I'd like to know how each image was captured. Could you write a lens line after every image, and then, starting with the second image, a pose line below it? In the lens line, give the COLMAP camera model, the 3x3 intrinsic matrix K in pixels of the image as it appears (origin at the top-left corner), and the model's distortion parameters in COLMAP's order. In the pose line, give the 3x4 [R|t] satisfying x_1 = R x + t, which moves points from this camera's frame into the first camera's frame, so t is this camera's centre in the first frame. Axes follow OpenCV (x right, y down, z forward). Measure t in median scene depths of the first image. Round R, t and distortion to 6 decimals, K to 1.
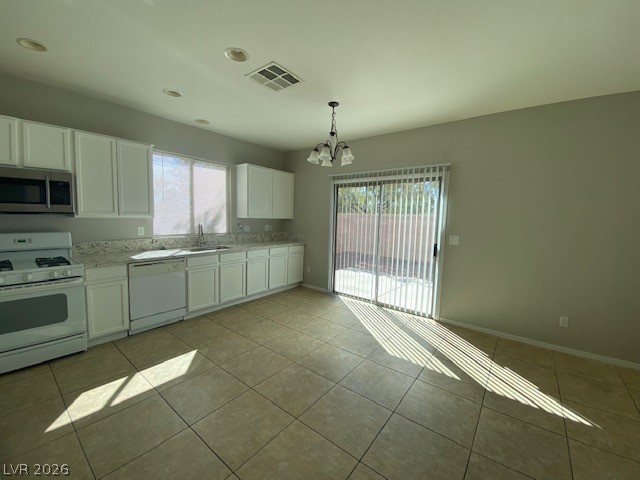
lens RADIAL K [[261.2, 0, 320.8], [0, 261.2, 235.7], [0, 0, 1]] dist [0.038481, -0.025712]
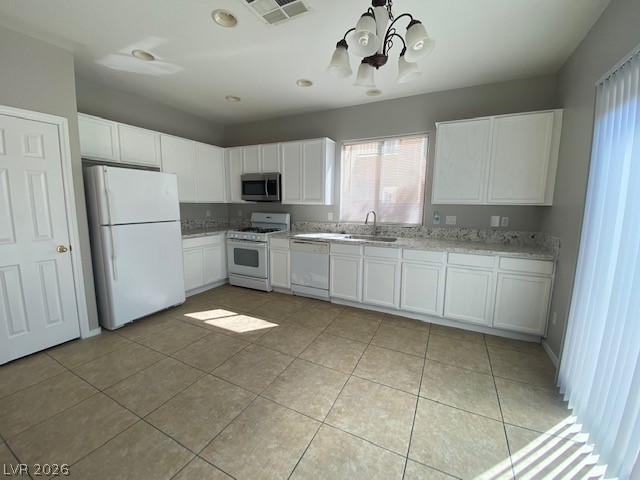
lens RADIAL K [[261.2, 0, 320.8], [0, 261.2, 235.7], [0, 0, 1]] dist [0.038481, -0.025712]
pose [[0.186781, 0.100907, -0.977206, 0.489299], [-0.077563, 0.993120, 0.087726, -0.030405], [0.979335, 0.059409, 0.193322, 0.808833]]
